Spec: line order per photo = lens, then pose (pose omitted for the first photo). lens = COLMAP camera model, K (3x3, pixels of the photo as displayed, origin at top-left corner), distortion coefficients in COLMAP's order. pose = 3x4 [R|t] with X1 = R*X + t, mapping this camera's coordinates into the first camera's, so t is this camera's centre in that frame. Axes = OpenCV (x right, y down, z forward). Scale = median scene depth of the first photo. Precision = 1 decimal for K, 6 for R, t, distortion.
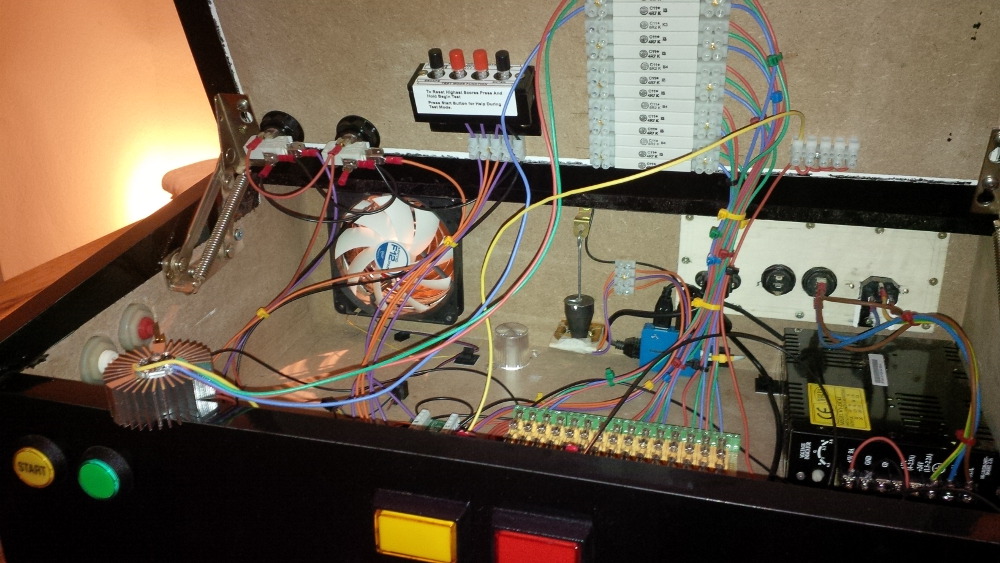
lens RADIAL K [[914.4, 0, 502.6], [0, 914.4, 283.1], [0, 0, 1]] dist [0.014225, 0.000000]
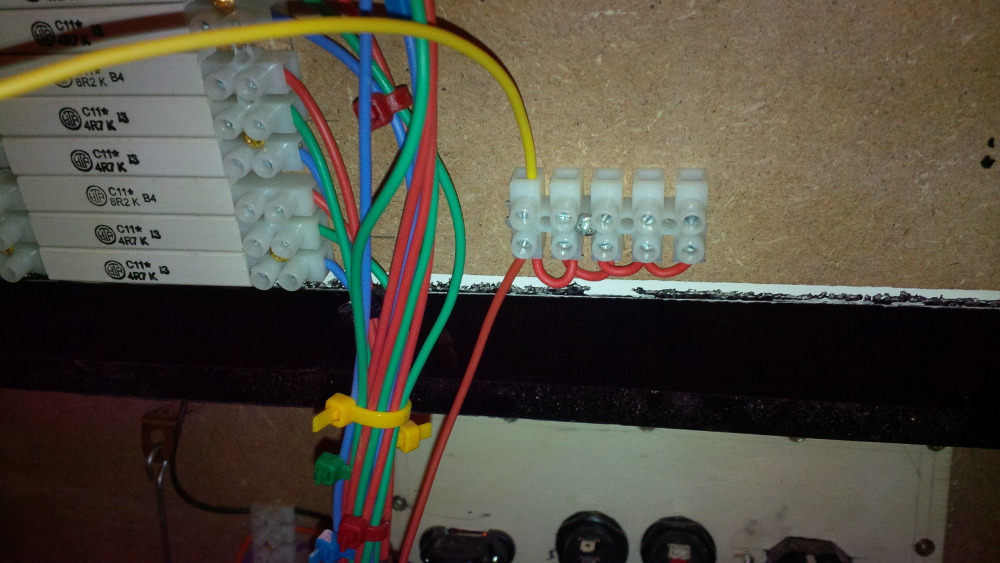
lens RADIAL K [[914.4, 0, 497.4], [0, 914.4, 281.3], [0, 0, 1]] dist [0.014225, 0.000000]
pose [[0.997430, -0.007047, 0.071298, 0.281521], [0.020759, 0.980888, -0.193462, -0.056842], [-0.068573, 0.194445, 0.978514, 0.672776]]
